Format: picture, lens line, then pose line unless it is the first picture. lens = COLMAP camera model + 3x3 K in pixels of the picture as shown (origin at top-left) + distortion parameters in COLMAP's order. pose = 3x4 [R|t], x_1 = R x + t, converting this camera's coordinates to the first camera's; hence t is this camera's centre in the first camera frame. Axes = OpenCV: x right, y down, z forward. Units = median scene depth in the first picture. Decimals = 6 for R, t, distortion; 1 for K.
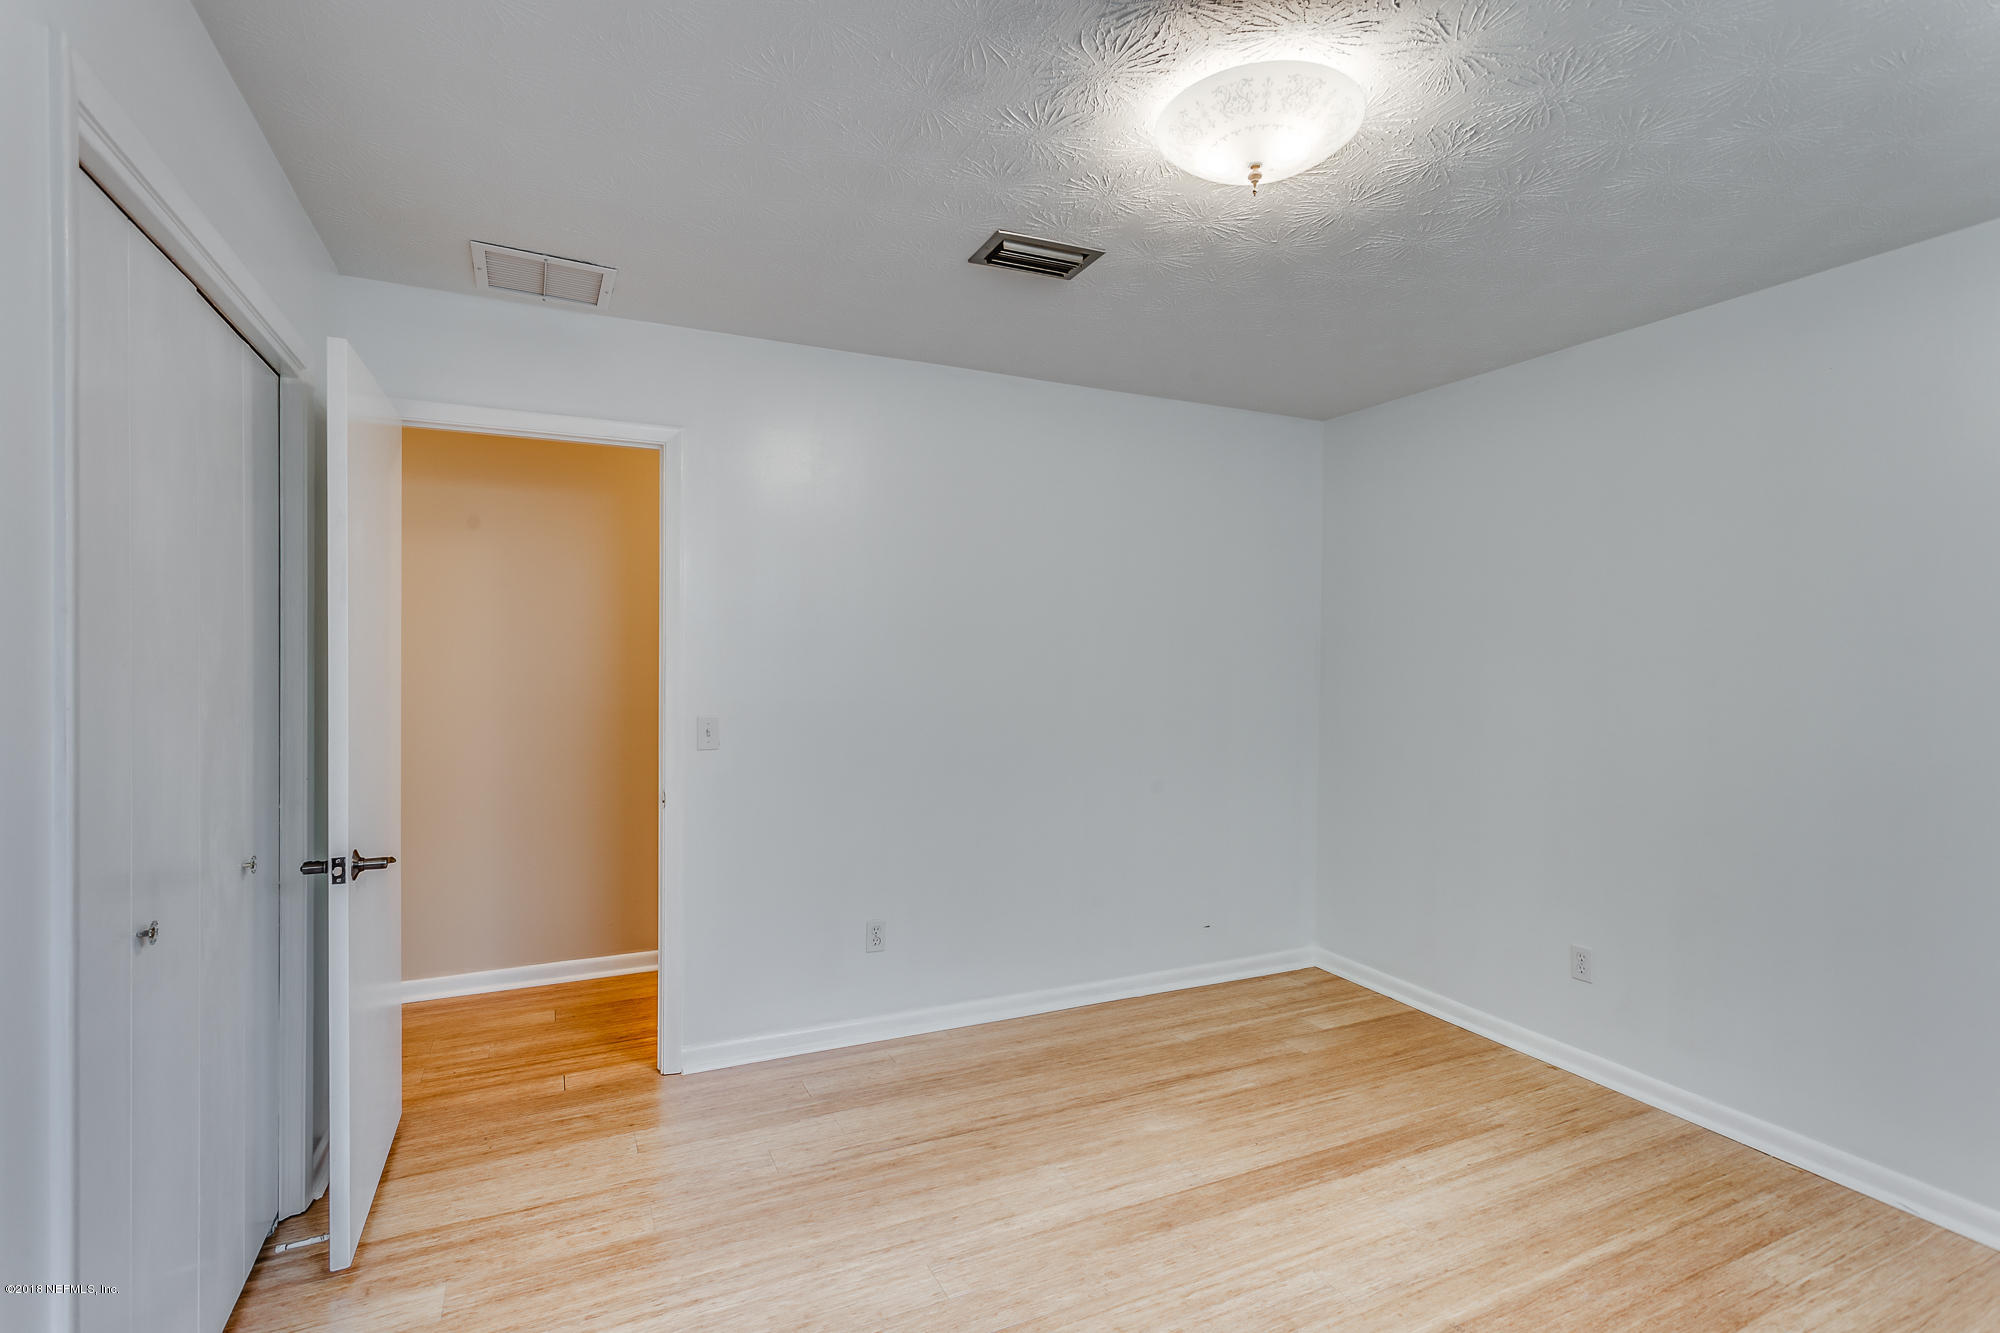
lens RADIAL K [[937.6, 0, 1000.0], [0, 937.6, 666.5], [0, 0, 1]] dist [0.002041, 0.000096]
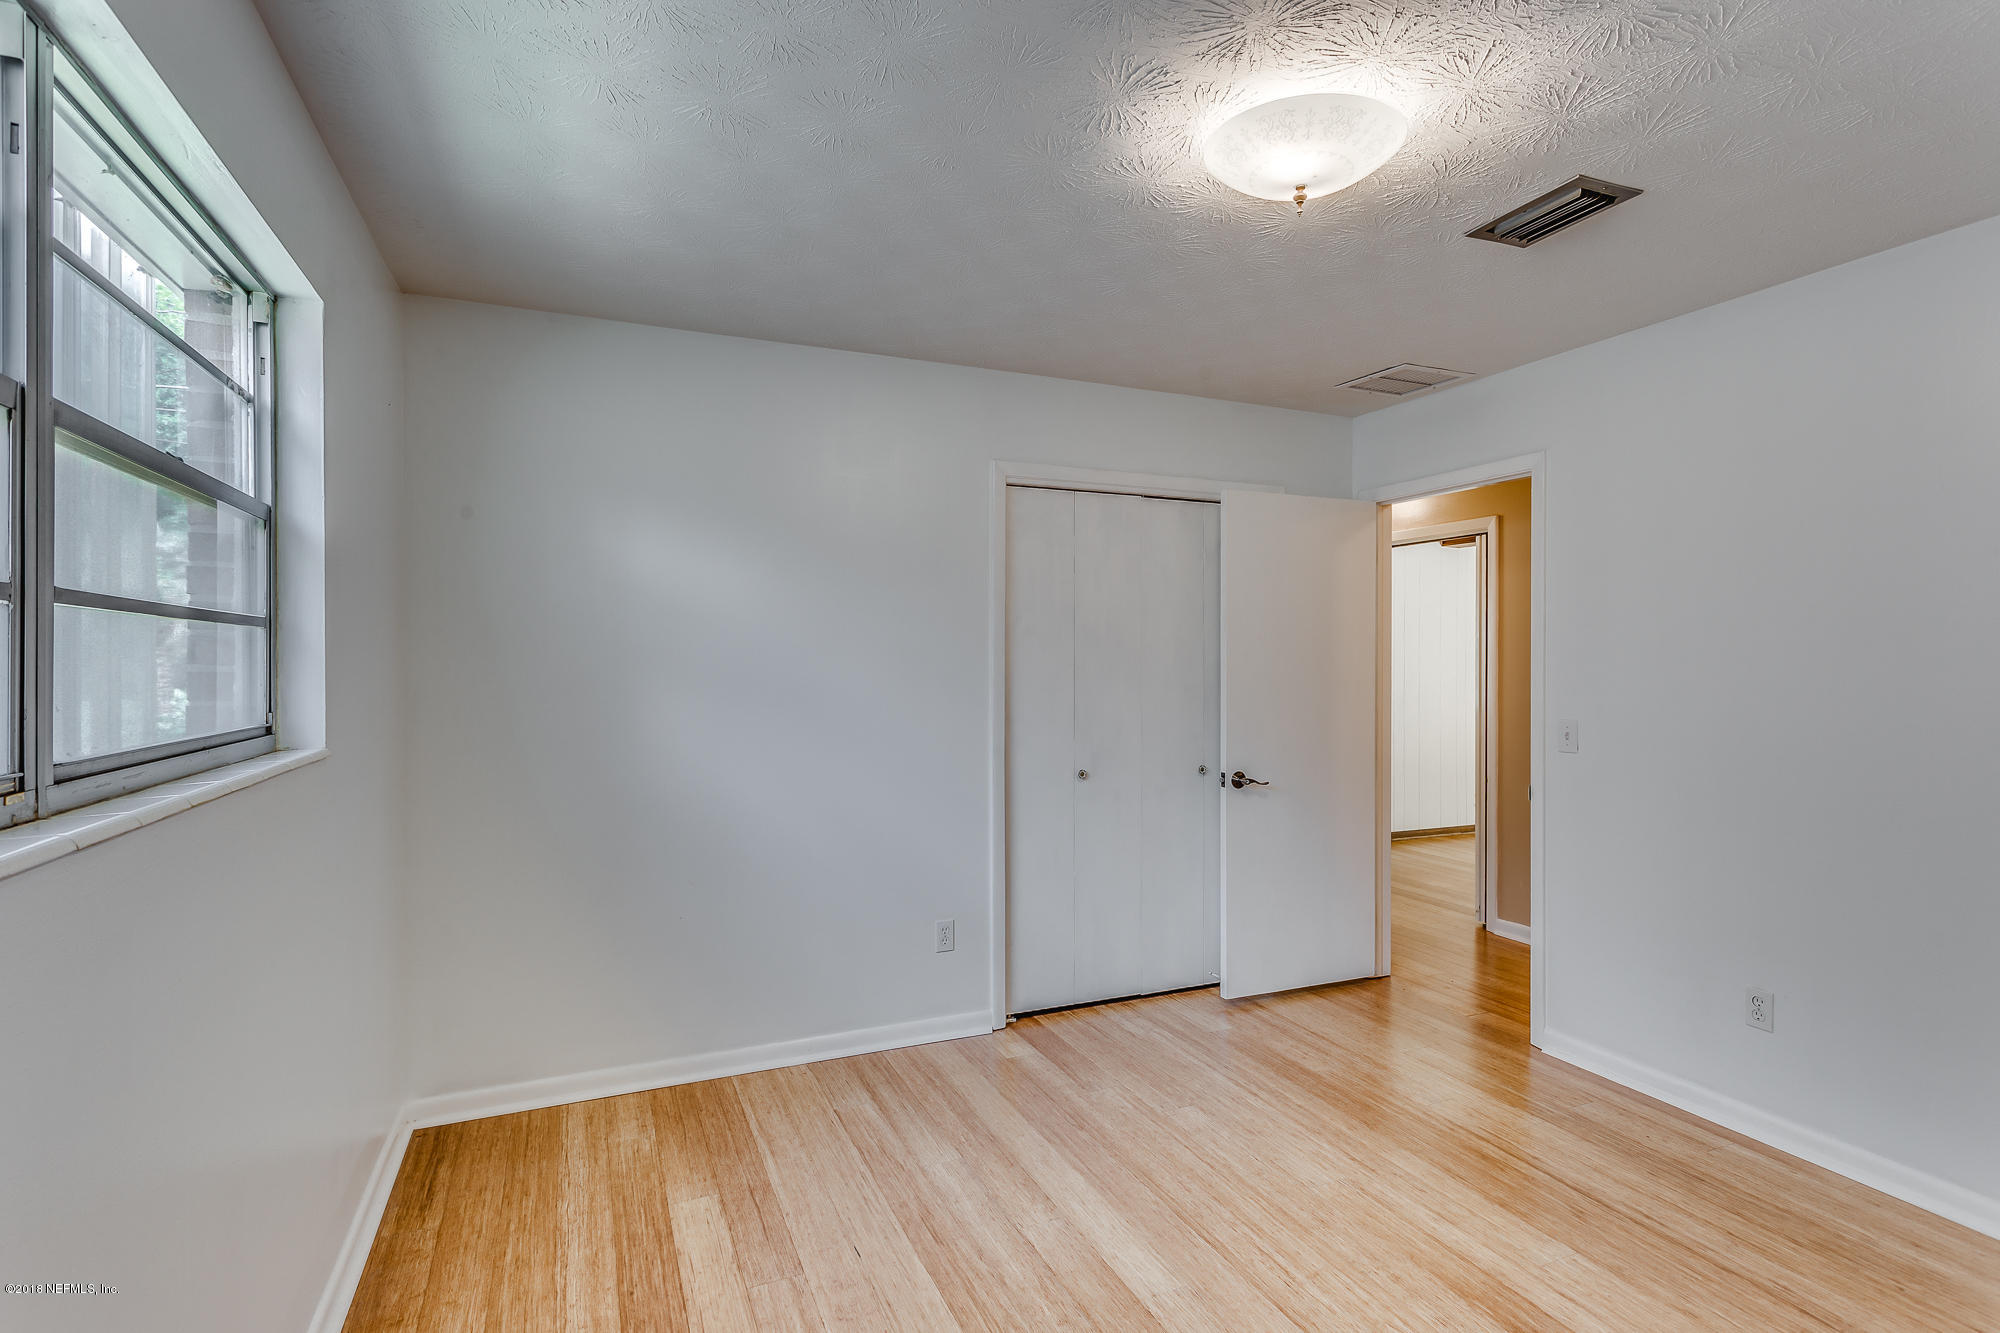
lens RADIAL K [[955.2, 0, 1000.0], [0, 955.2, 666.5], [0, 0, 1]] dist [0.001091, -0.000235]
pose [[-0.034571, -0.004276, -0.999393, 0.982127], [-0.010416, 0.999938, -0.003918, 0.004779], [0.999348, 0.010274, -0.034613, 0.518178]]
